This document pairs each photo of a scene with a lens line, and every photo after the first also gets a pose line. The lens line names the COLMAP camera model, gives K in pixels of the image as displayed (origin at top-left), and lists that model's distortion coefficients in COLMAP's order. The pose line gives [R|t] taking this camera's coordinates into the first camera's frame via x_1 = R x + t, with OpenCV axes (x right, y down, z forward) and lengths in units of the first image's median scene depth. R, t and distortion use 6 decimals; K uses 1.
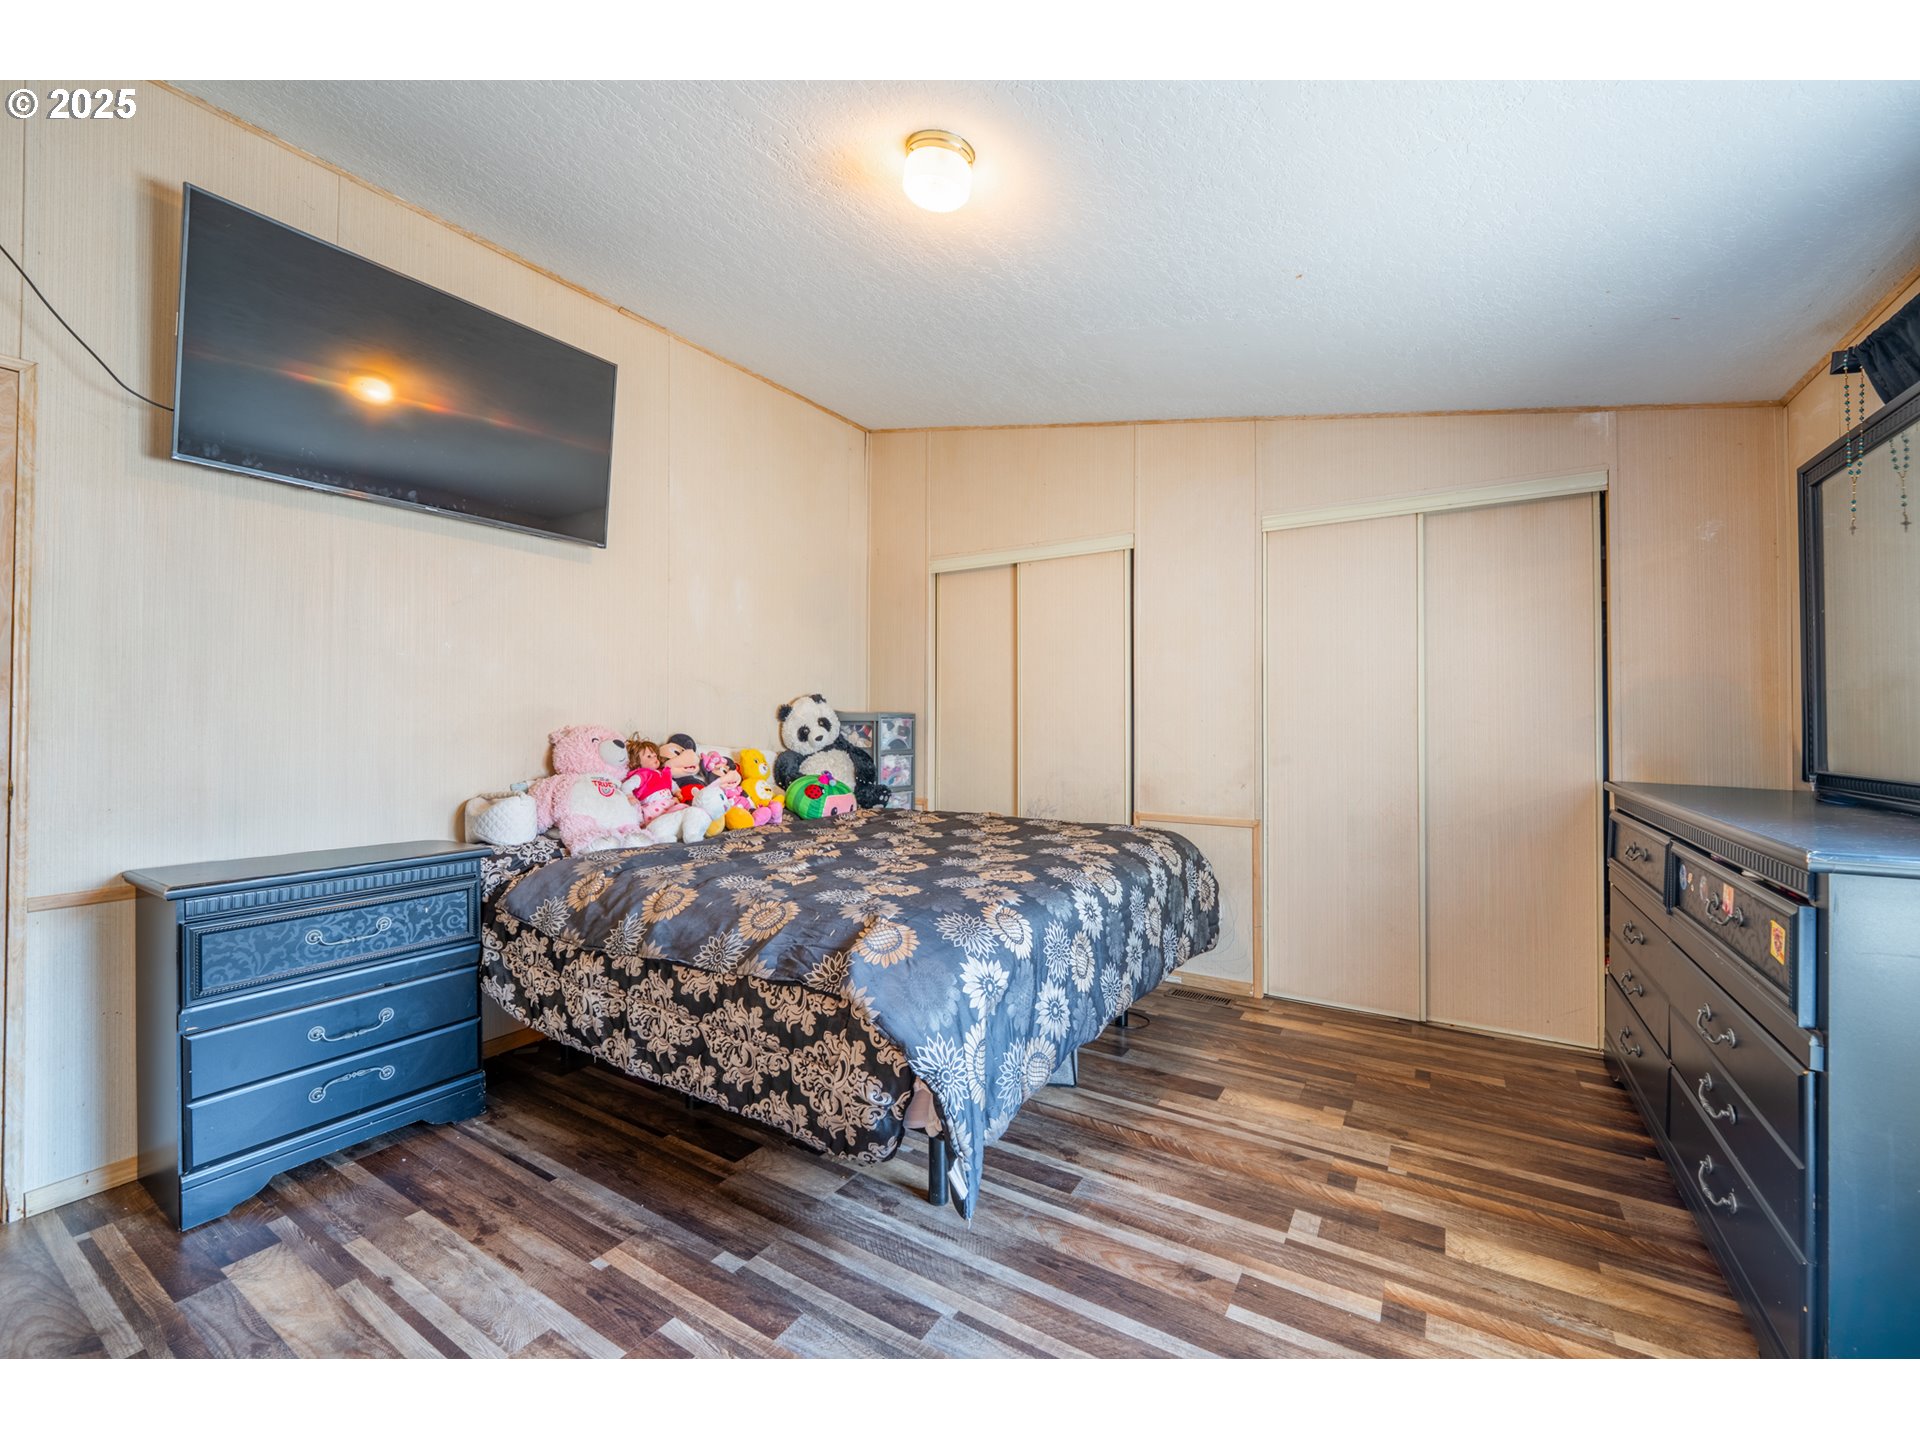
lens RADIAL K [[785.0, 0, 946.5], [0, 785.0, 711.1], [0, 0, 1]] dist [-0.007883, -0.000801]
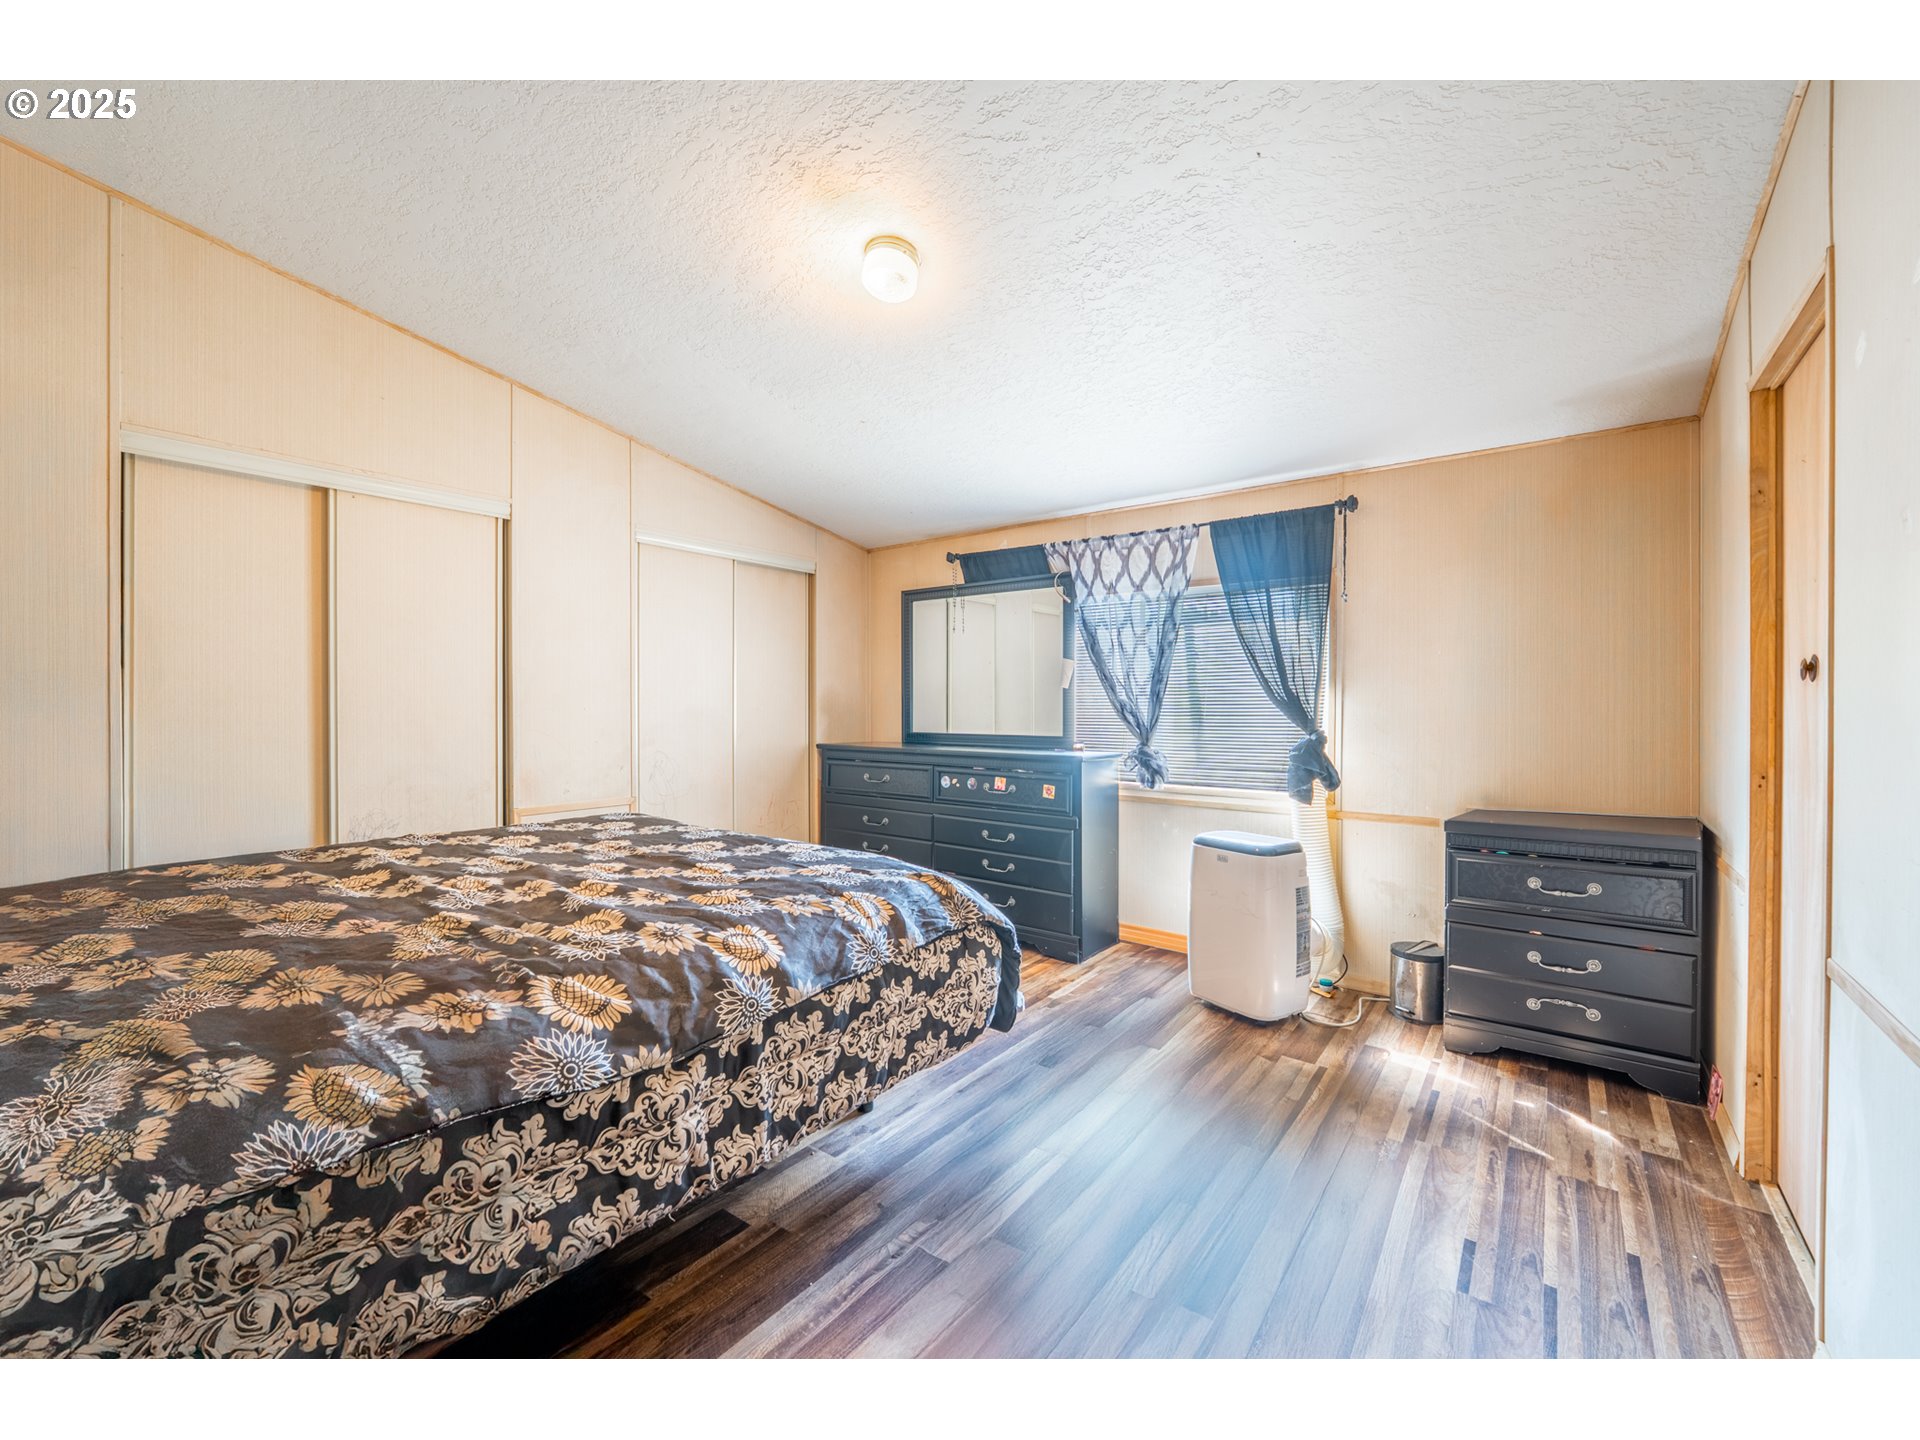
lens RADIAL K [[785.0, 0, 946.5], [0, 785.0, 711.1], [0, 0, 1]] dist [-0.007883, -0.000801]
pose [[0.087240, -0.013251, 0.996099, -1.101915], [-0.018772, 0.999712, 0.014943, -0.013143], [-0.996010, -0.020002, 0.086966, 0.706968]]
